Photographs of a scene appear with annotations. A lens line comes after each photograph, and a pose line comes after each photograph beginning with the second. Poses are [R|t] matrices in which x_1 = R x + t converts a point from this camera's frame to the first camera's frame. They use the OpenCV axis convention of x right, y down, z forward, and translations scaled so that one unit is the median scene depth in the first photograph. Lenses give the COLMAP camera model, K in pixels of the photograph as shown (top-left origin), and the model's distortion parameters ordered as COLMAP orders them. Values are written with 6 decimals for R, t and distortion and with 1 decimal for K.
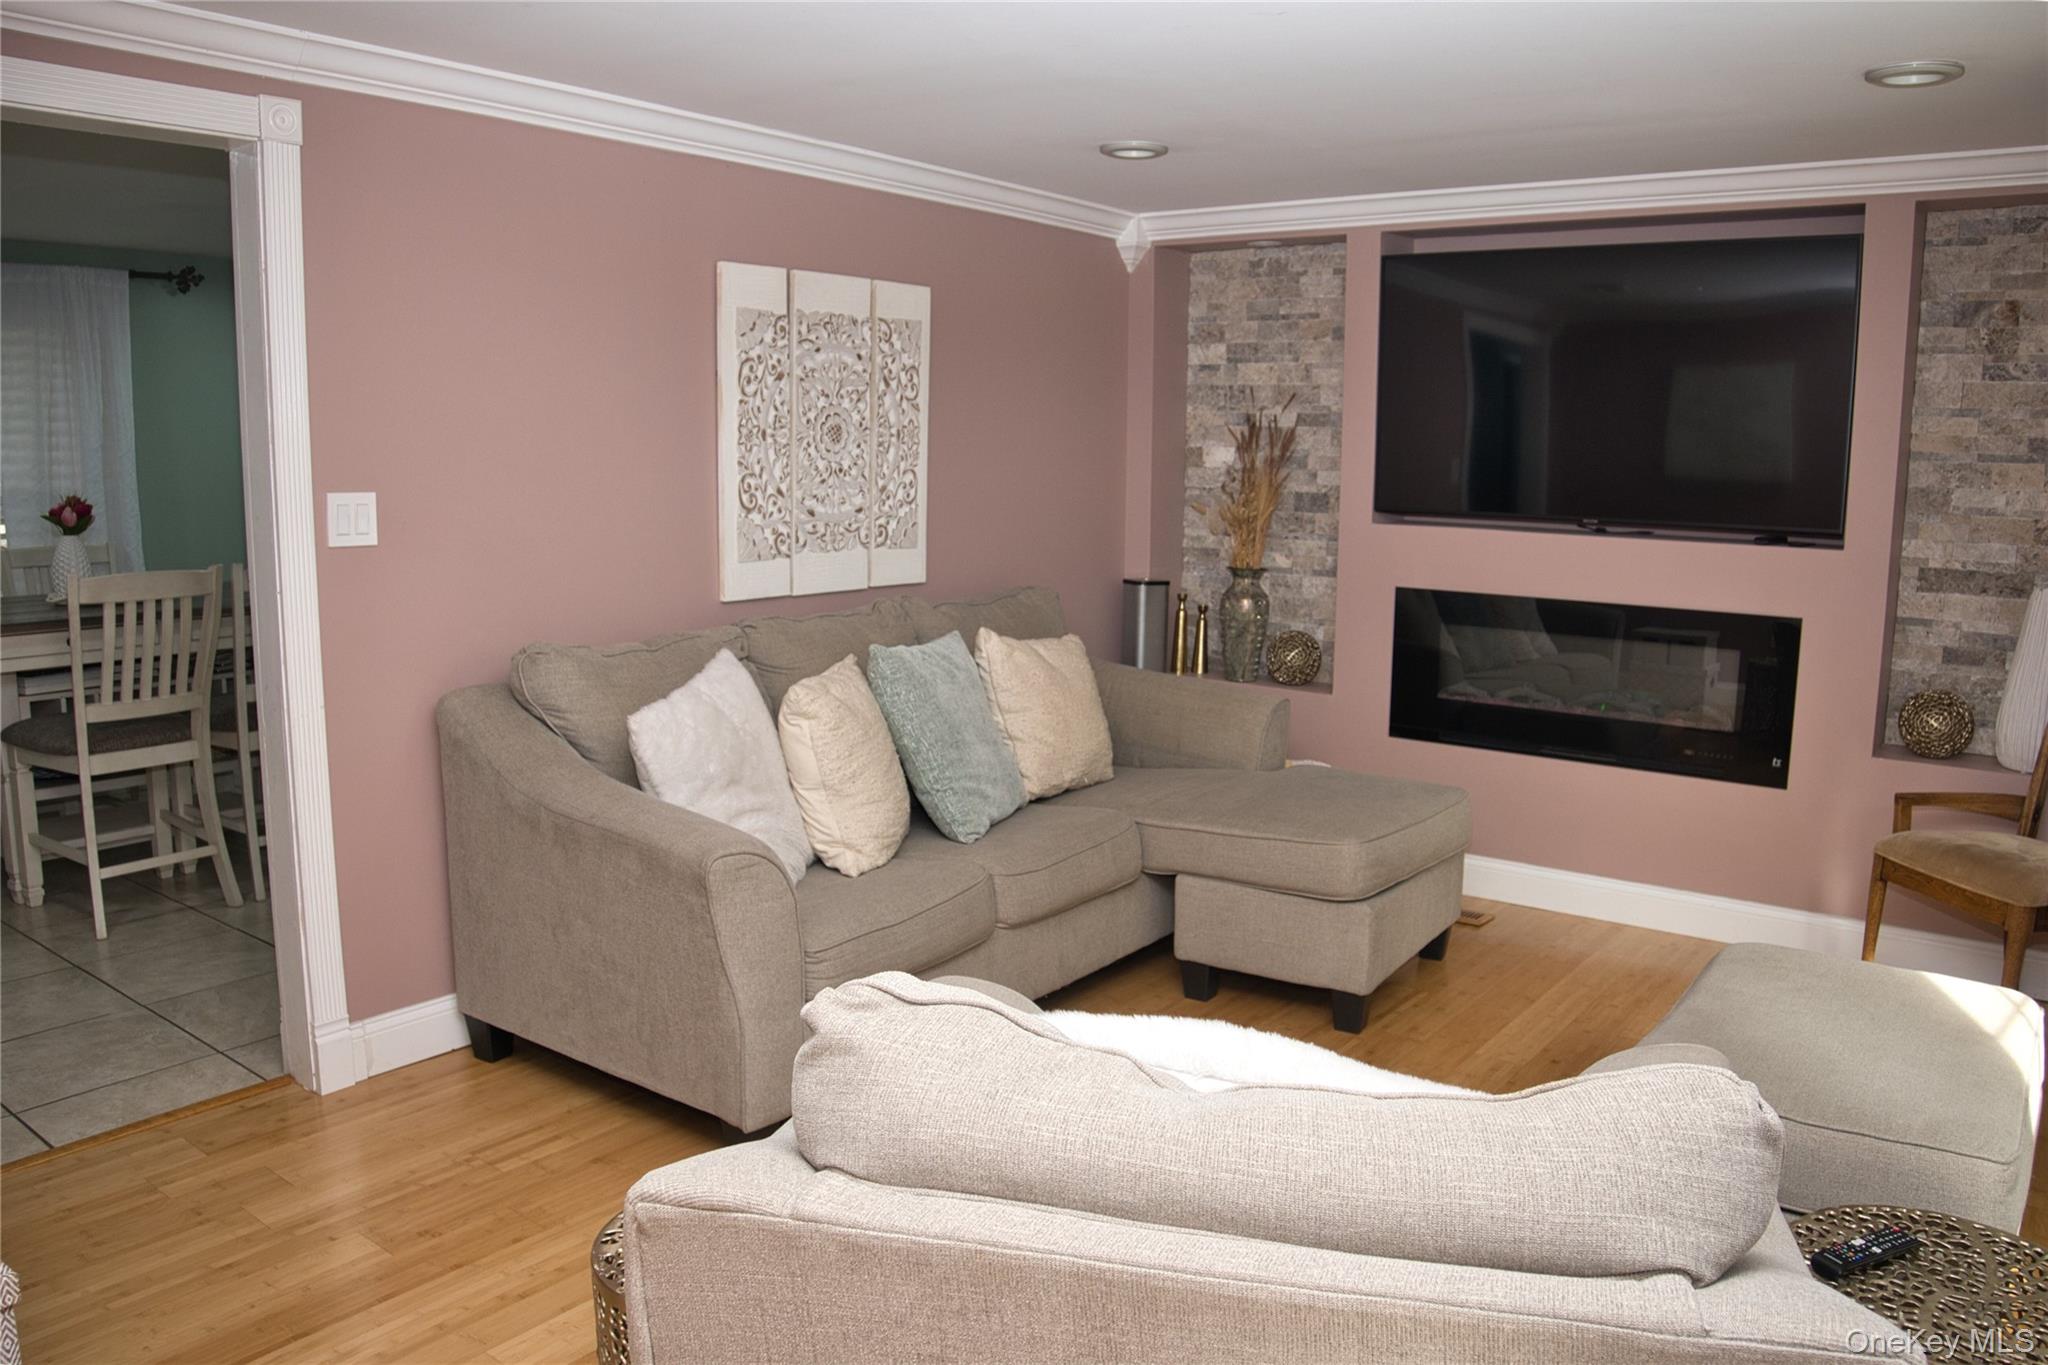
lens RADIAL K [[1495.0, 0, 1024.0], [0, 1495.0, 682.5], [0, 0, 1]] dist [-0.144957, 0.077156]
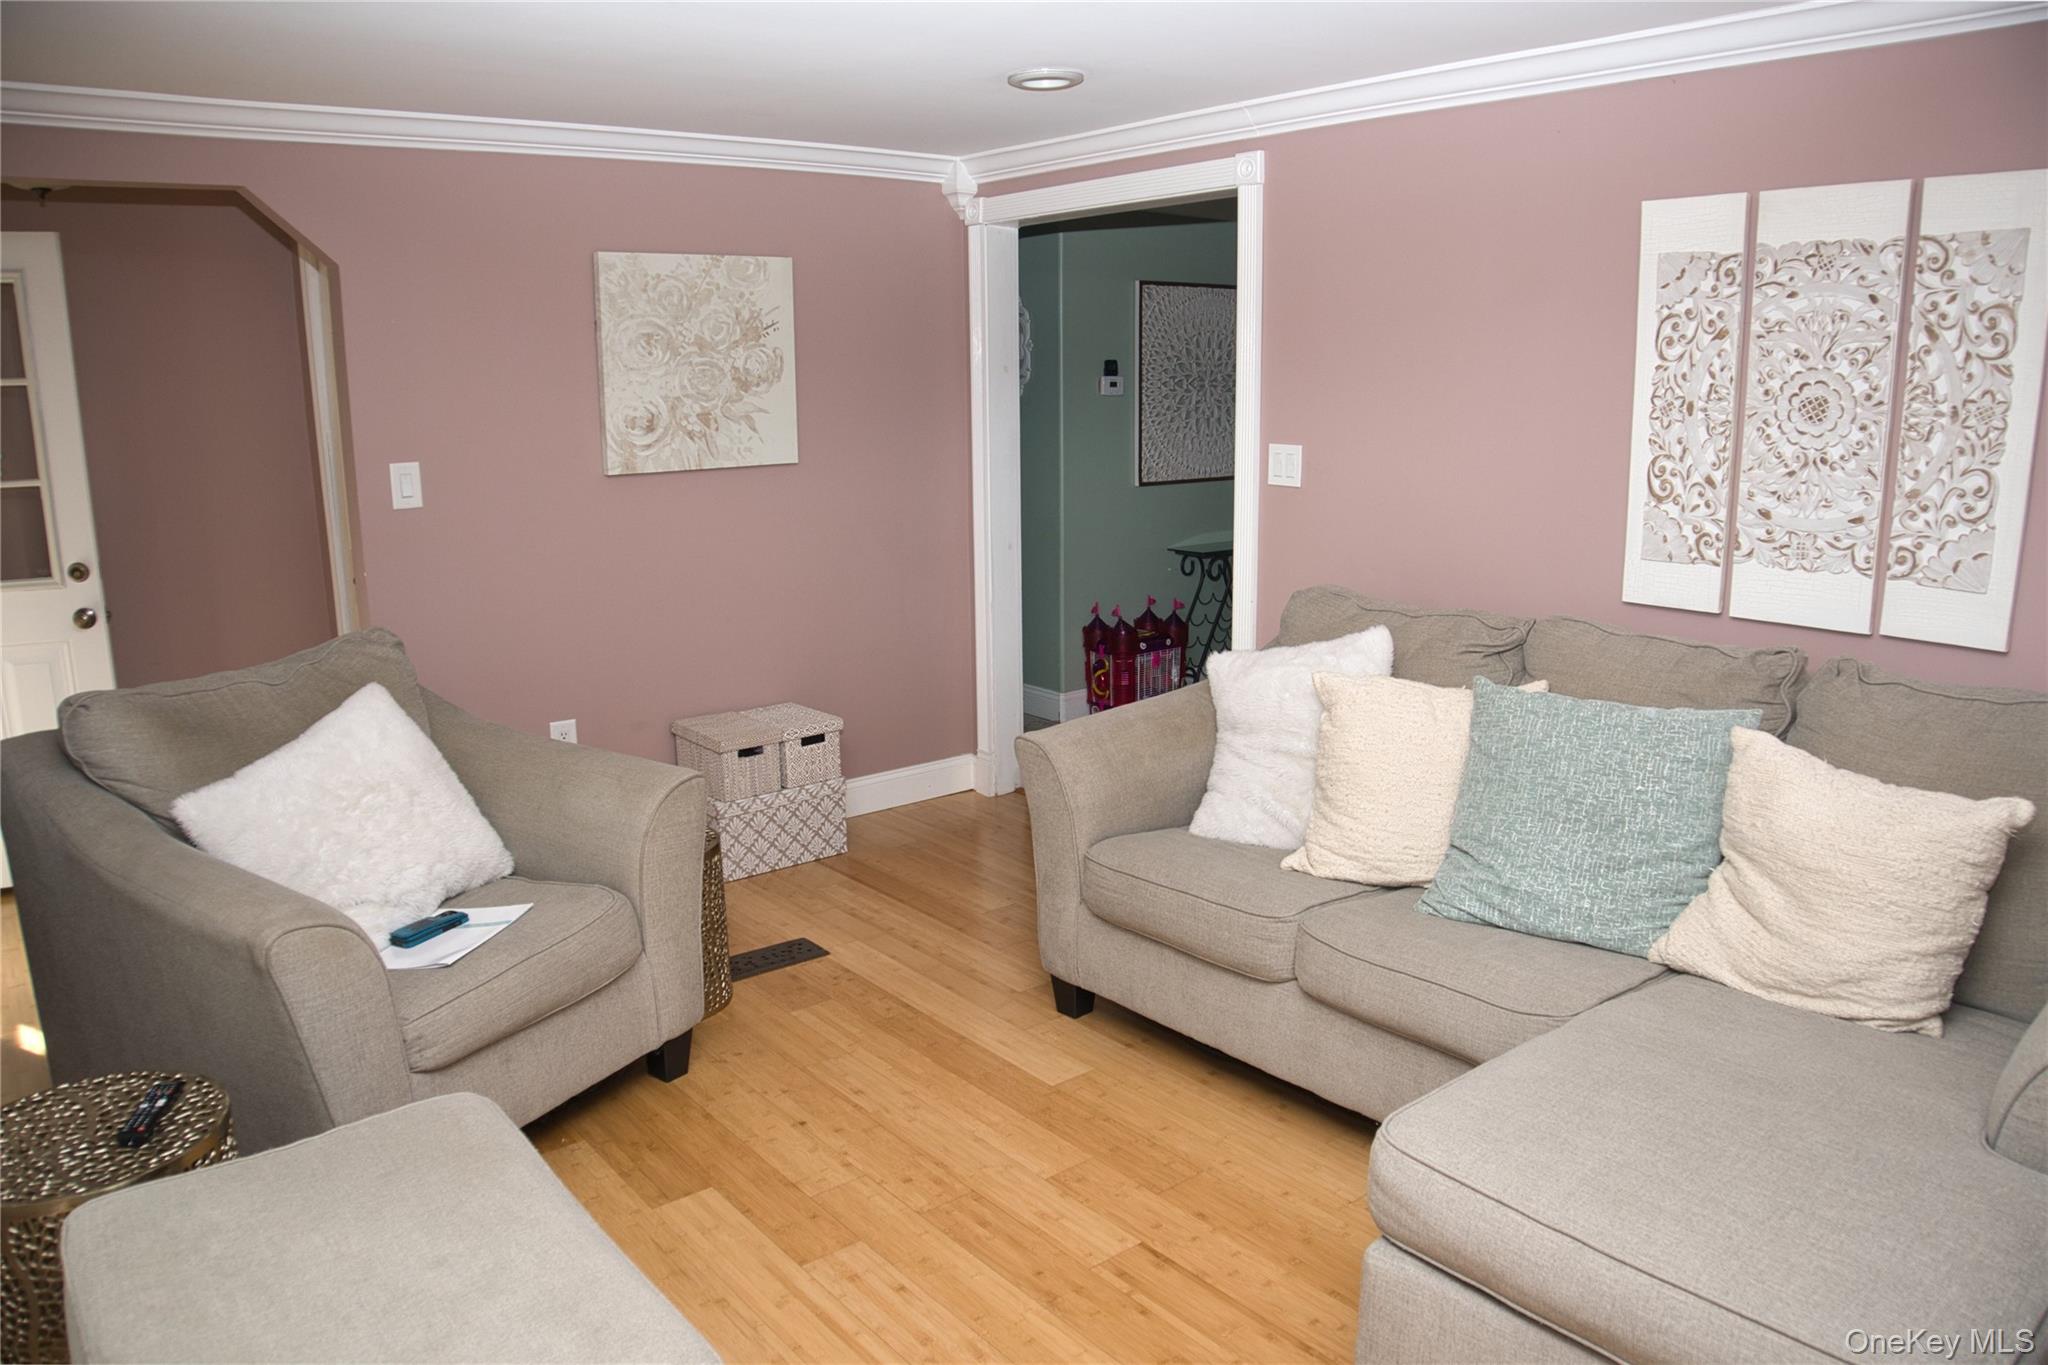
lens RADIAL K [[1476.3, 0, 1024.0], [0, 1476.3, 682.5], [0, 0, 1]] dist [-0.152678, 0.079158]
pose [[-0.239604, 0.202491, -0.949520, 0.665766], [-0.134474, 0.961660, 0.239013, -0.157684], [0.961513, 0.184955, -0.203187, 0.822786]]
